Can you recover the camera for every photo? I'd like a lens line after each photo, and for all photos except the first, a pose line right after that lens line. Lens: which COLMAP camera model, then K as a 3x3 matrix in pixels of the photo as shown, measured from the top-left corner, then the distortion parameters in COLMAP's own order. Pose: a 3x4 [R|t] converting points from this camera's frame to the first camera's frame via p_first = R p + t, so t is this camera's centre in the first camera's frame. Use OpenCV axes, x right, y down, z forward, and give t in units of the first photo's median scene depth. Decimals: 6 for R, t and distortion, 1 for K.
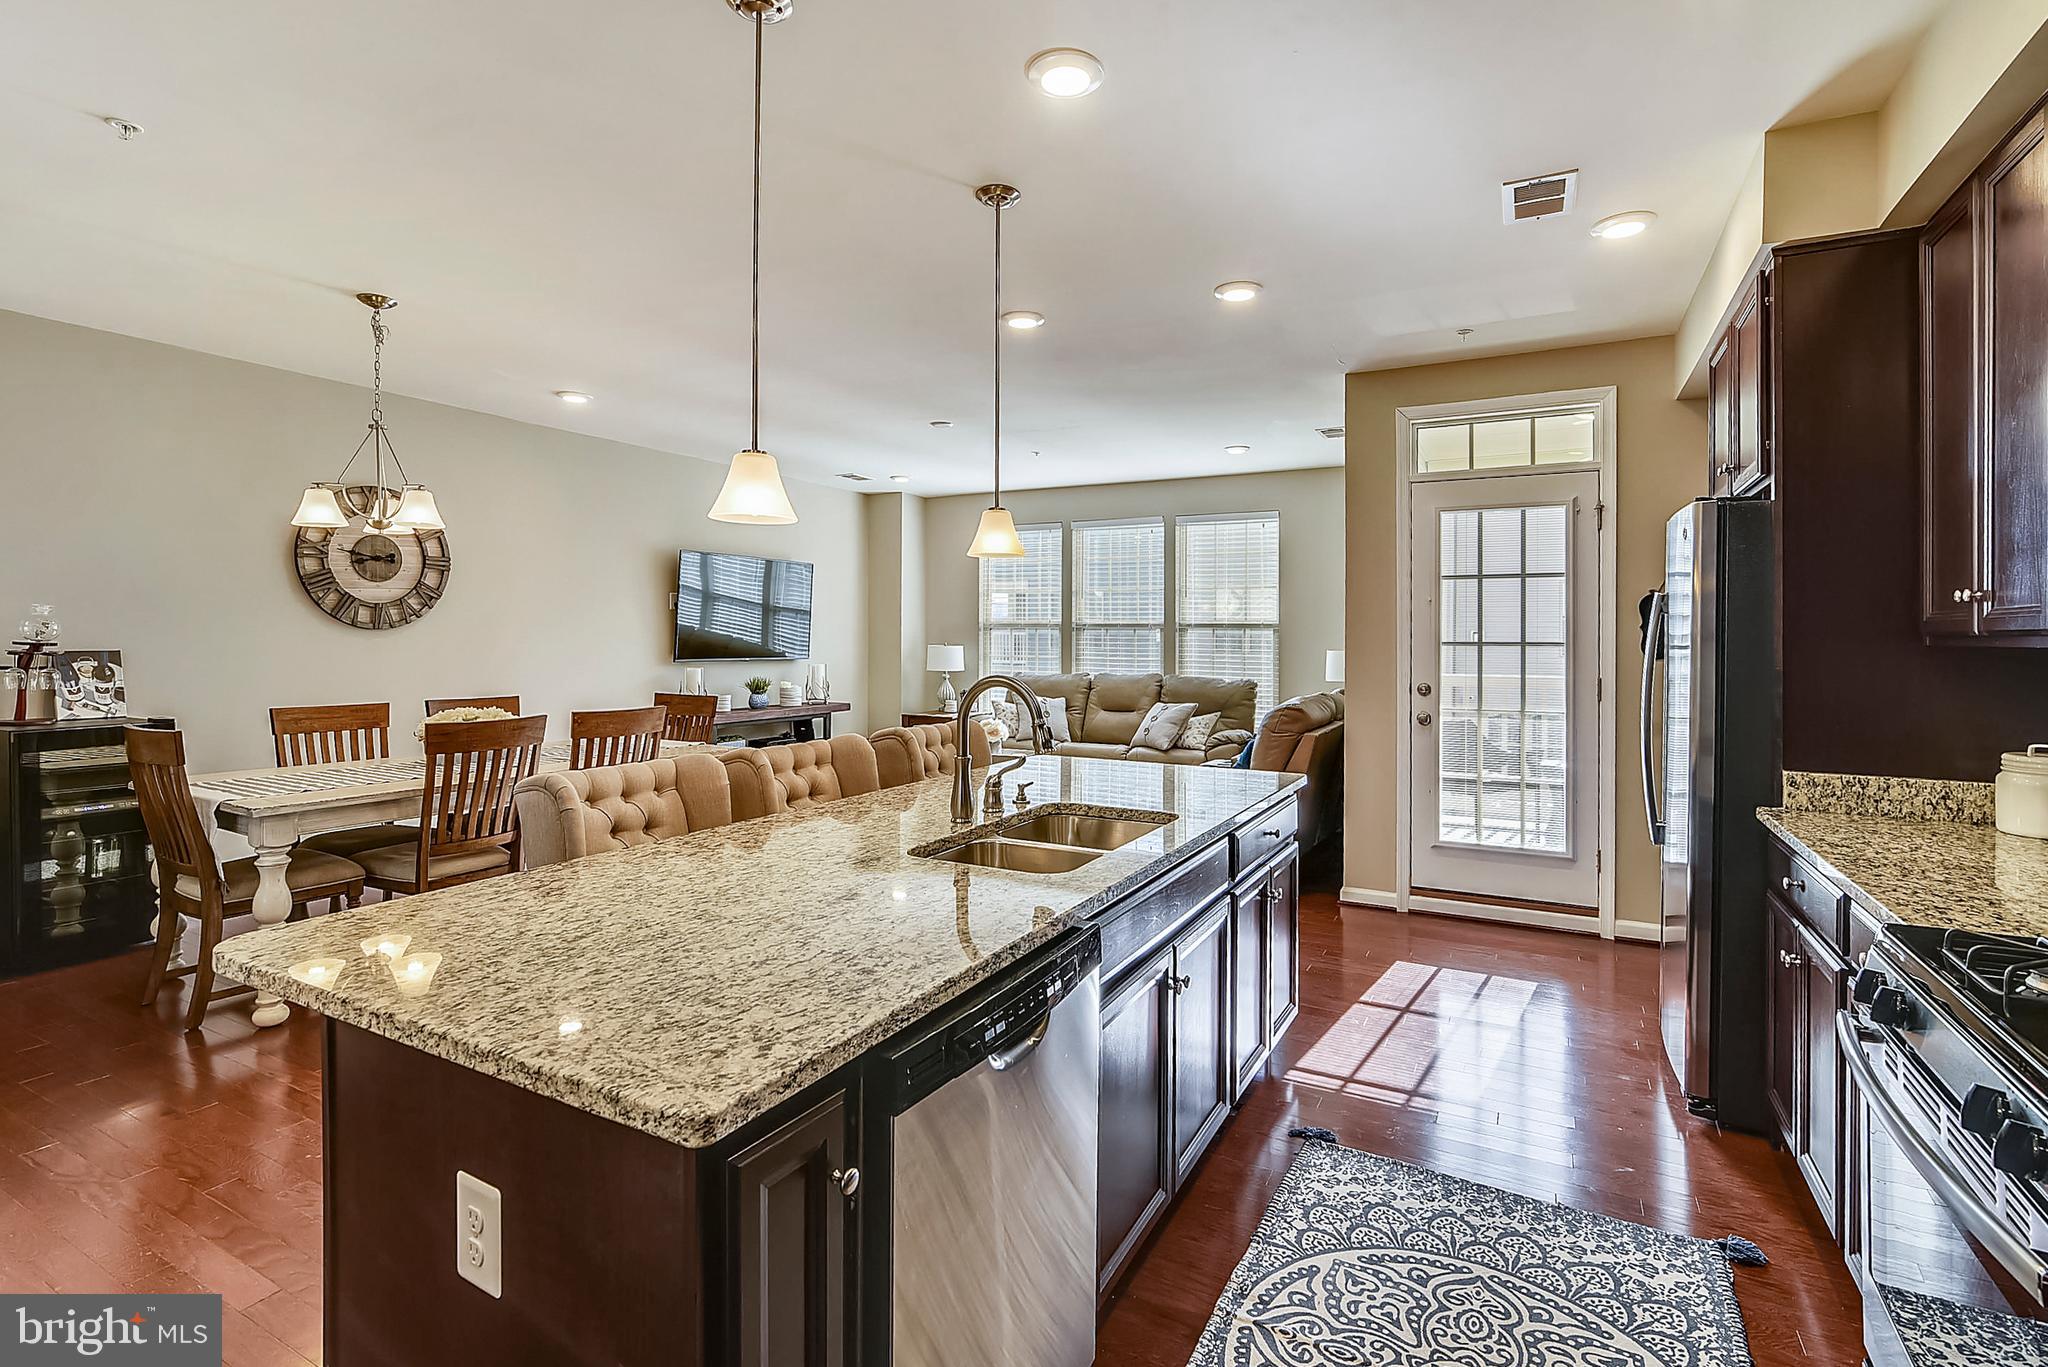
lens RADIAL K [[951.5, 0, 1021.0], [0, 951.5, 655.9], [0, 0, 1]] dist [0.000720, 0.000859]
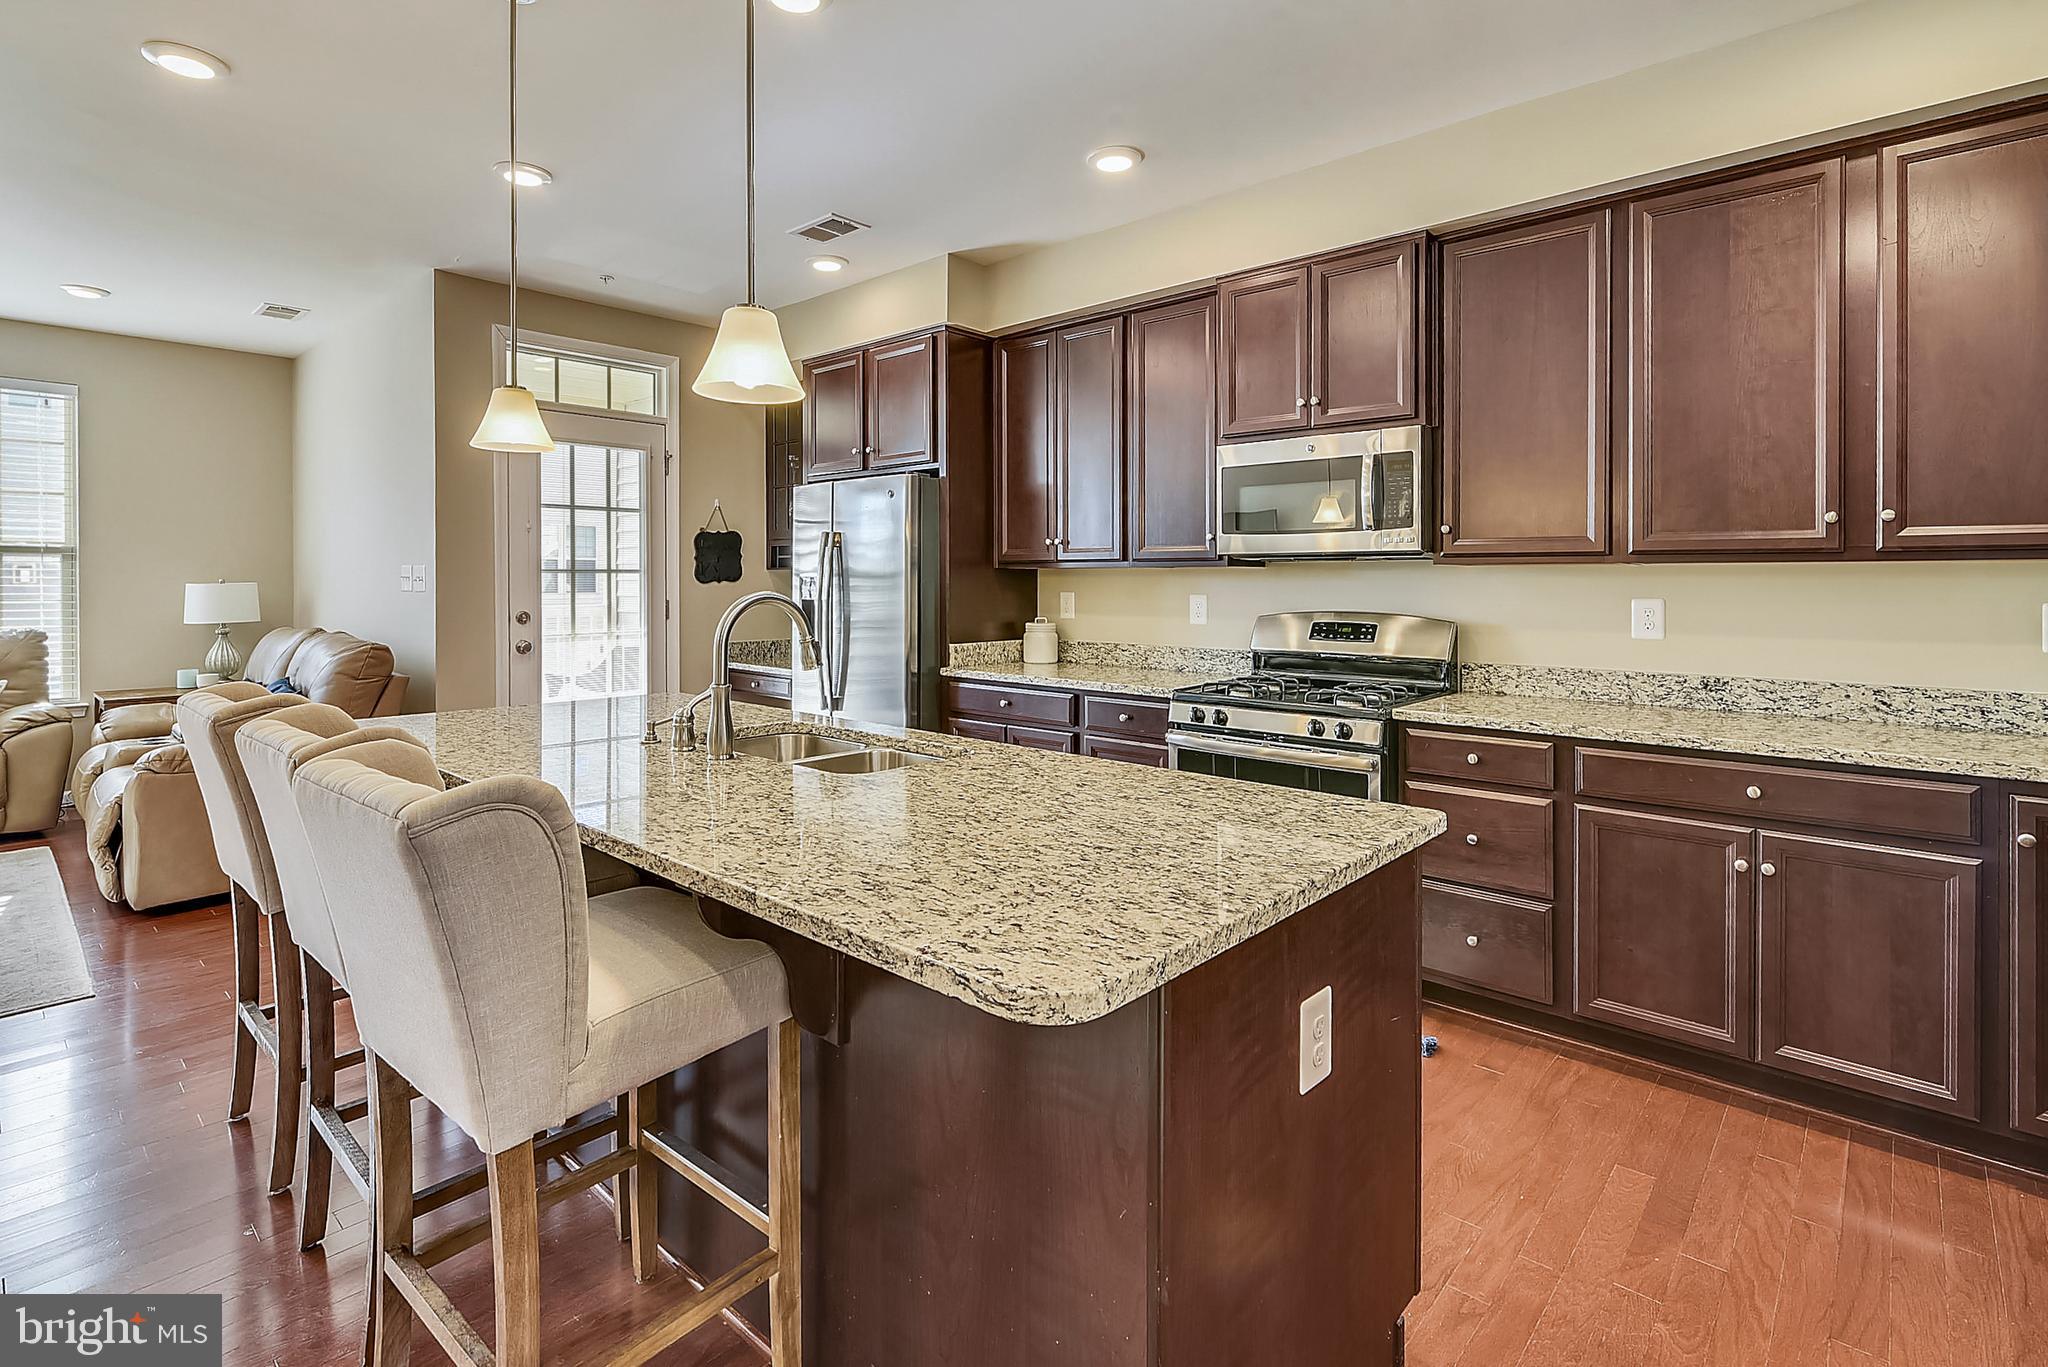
lens RADIAL K [[982.4, 0, 1021.6], [0, 982.4, 587.1], [0, 0, 1]] dist [-0.000565, 0.000119]
pose [[0.246173, -0.011865, 0.969153, -0.473236], [0.020109, 0.999772, 0.007132, 0.007611], [-0.969017, 0.017733, 0.246356, 0.271755]]
